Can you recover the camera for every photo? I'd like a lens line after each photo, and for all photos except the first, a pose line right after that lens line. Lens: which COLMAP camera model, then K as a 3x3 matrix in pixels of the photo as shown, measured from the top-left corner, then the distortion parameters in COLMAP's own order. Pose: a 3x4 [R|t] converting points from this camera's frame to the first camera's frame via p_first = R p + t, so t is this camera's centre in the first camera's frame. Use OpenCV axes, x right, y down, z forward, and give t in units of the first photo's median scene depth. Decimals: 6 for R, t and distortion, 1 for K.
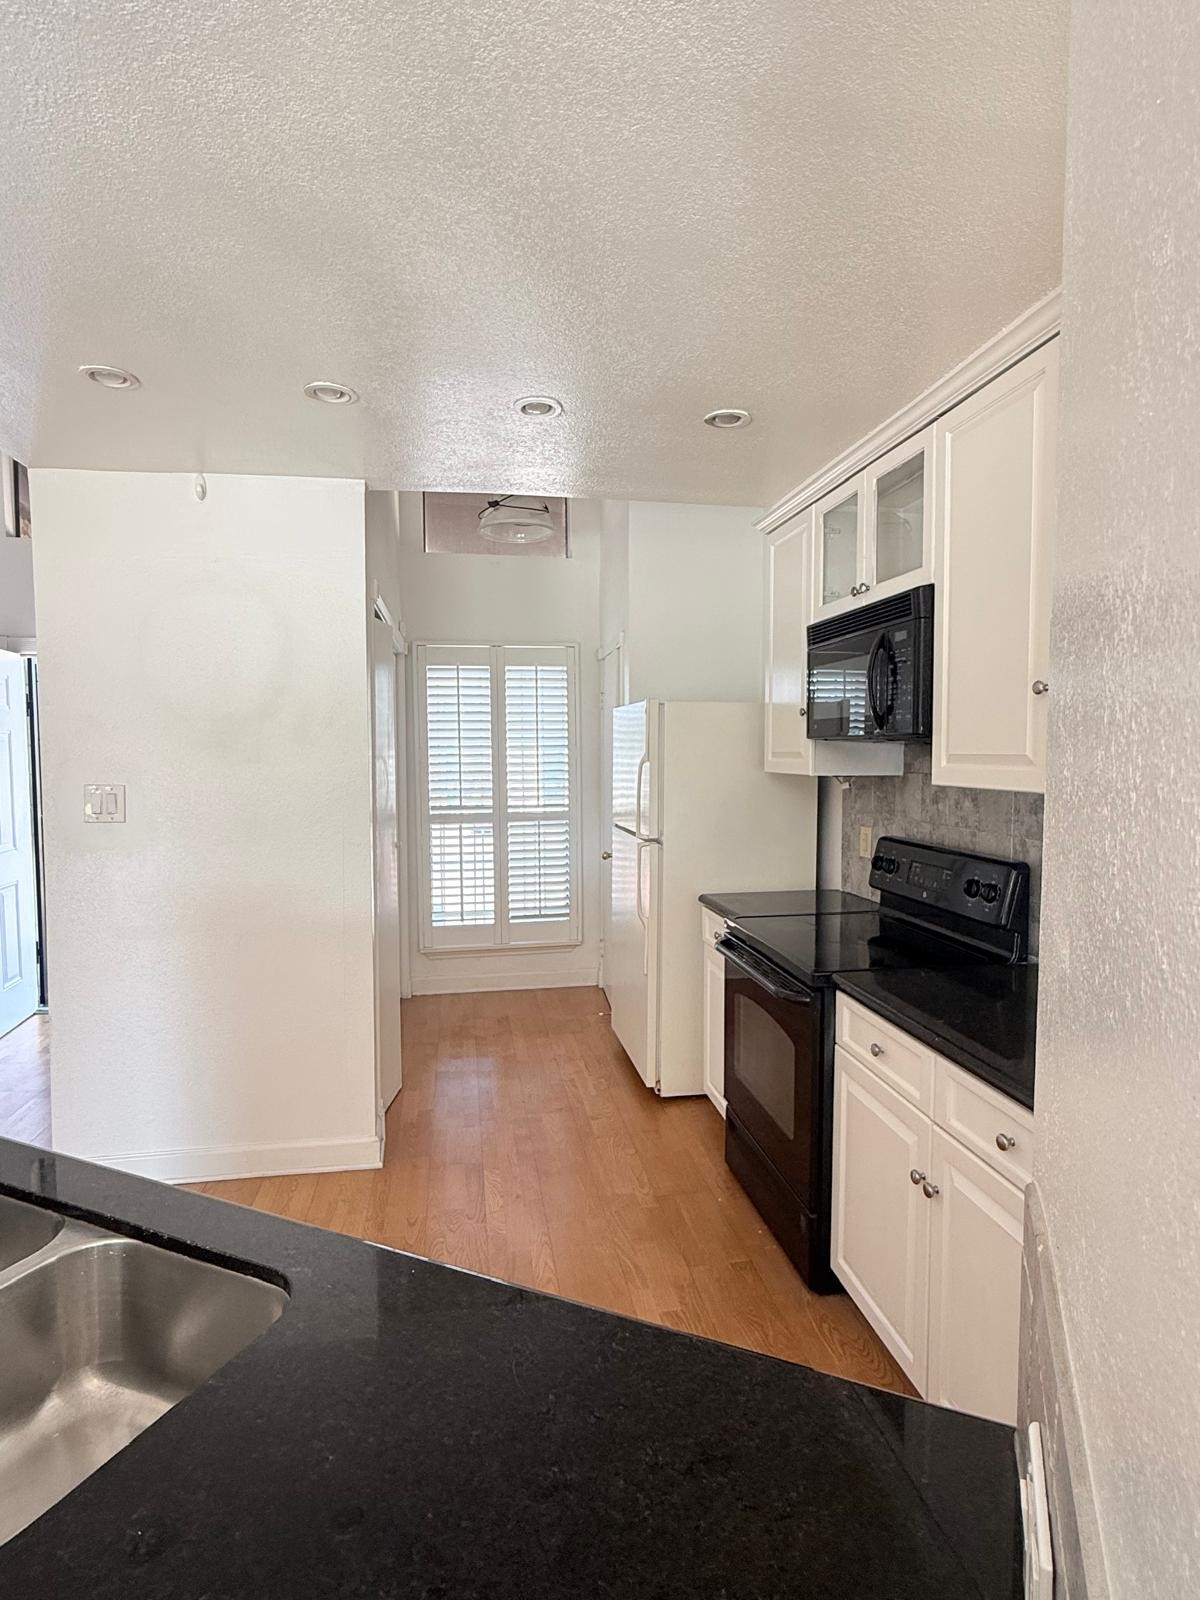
lens RADIAL K [[835.0, 0, 600.2], [0, 835.0, 803.0], [0, 0, 1]] dist [0.001851, -0.000014]
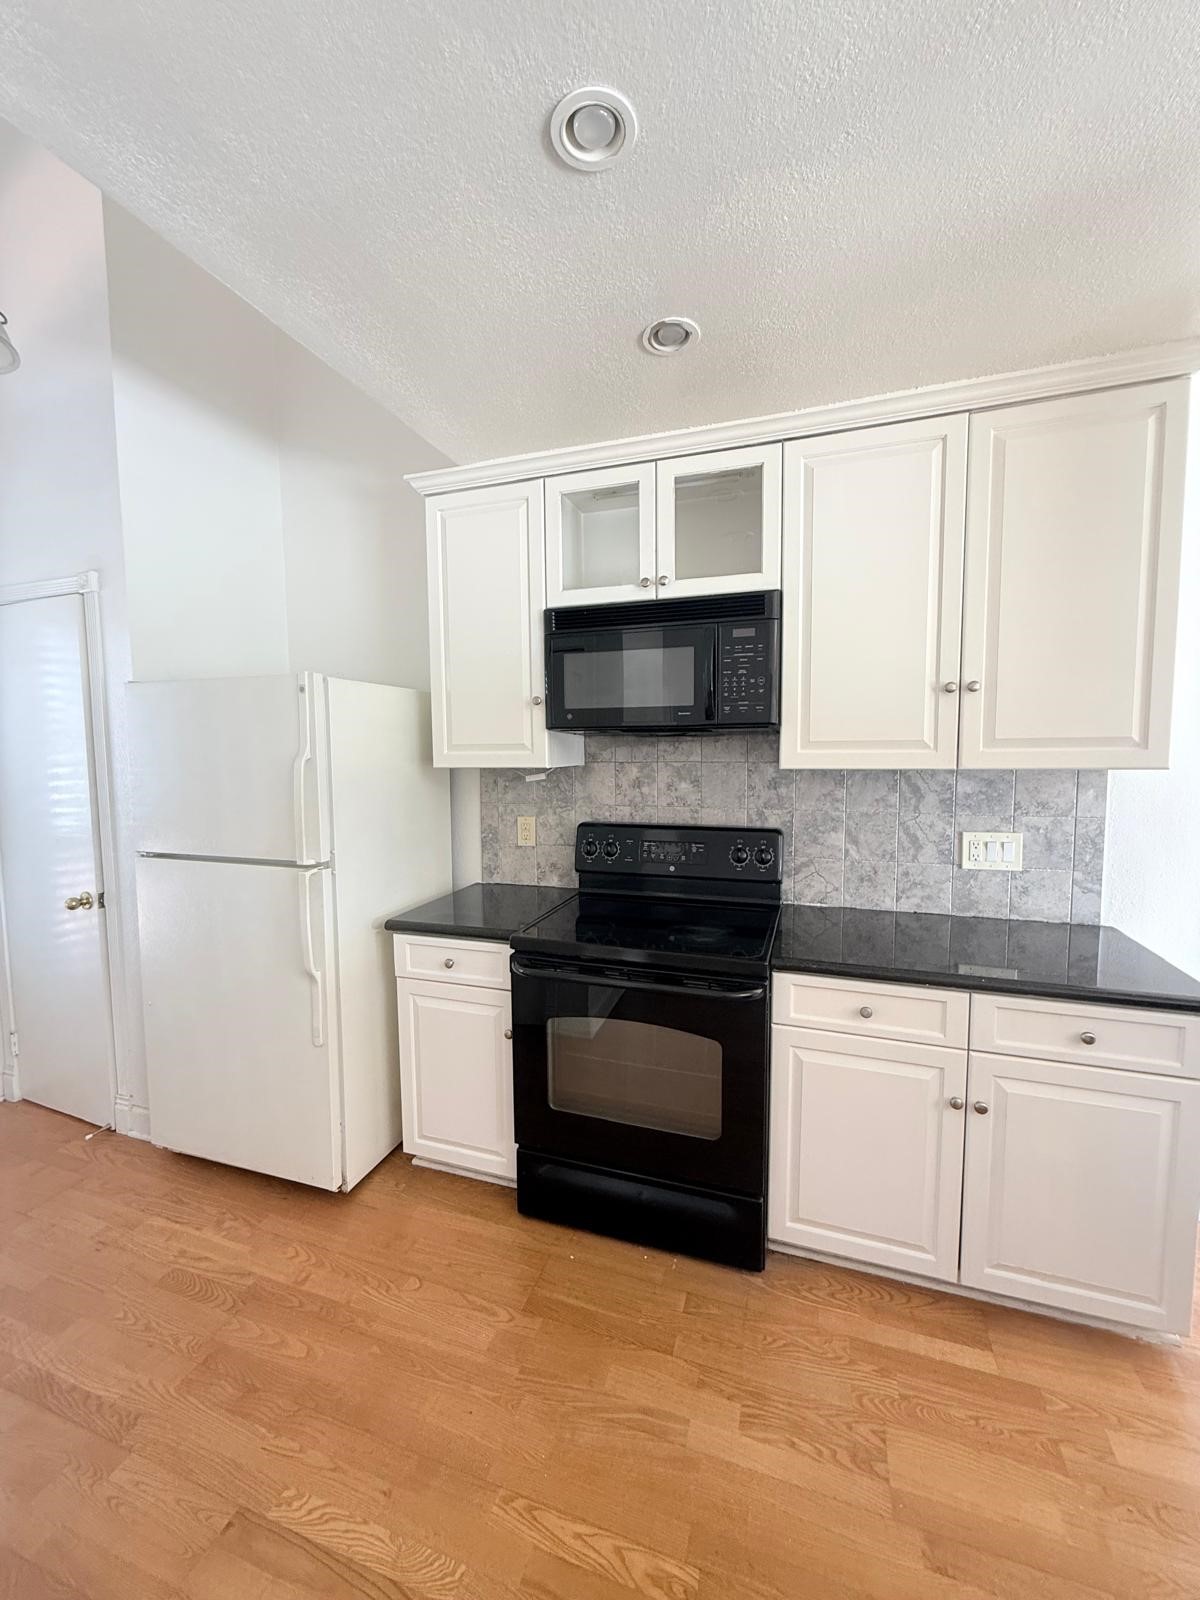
lens RADIAL K [[638.8, 0, 599.5], [0, 638.8, 798.3], [0, 0, 1]] dist [-0.001551, 0.001951]
pose [[0.482750, -0.077543, 0.872318, -0.384869], [0.065913, 0.996464, 0.052102, -0.034467], [-0.873274, 0.032345, 0.486154, 0.631830]]
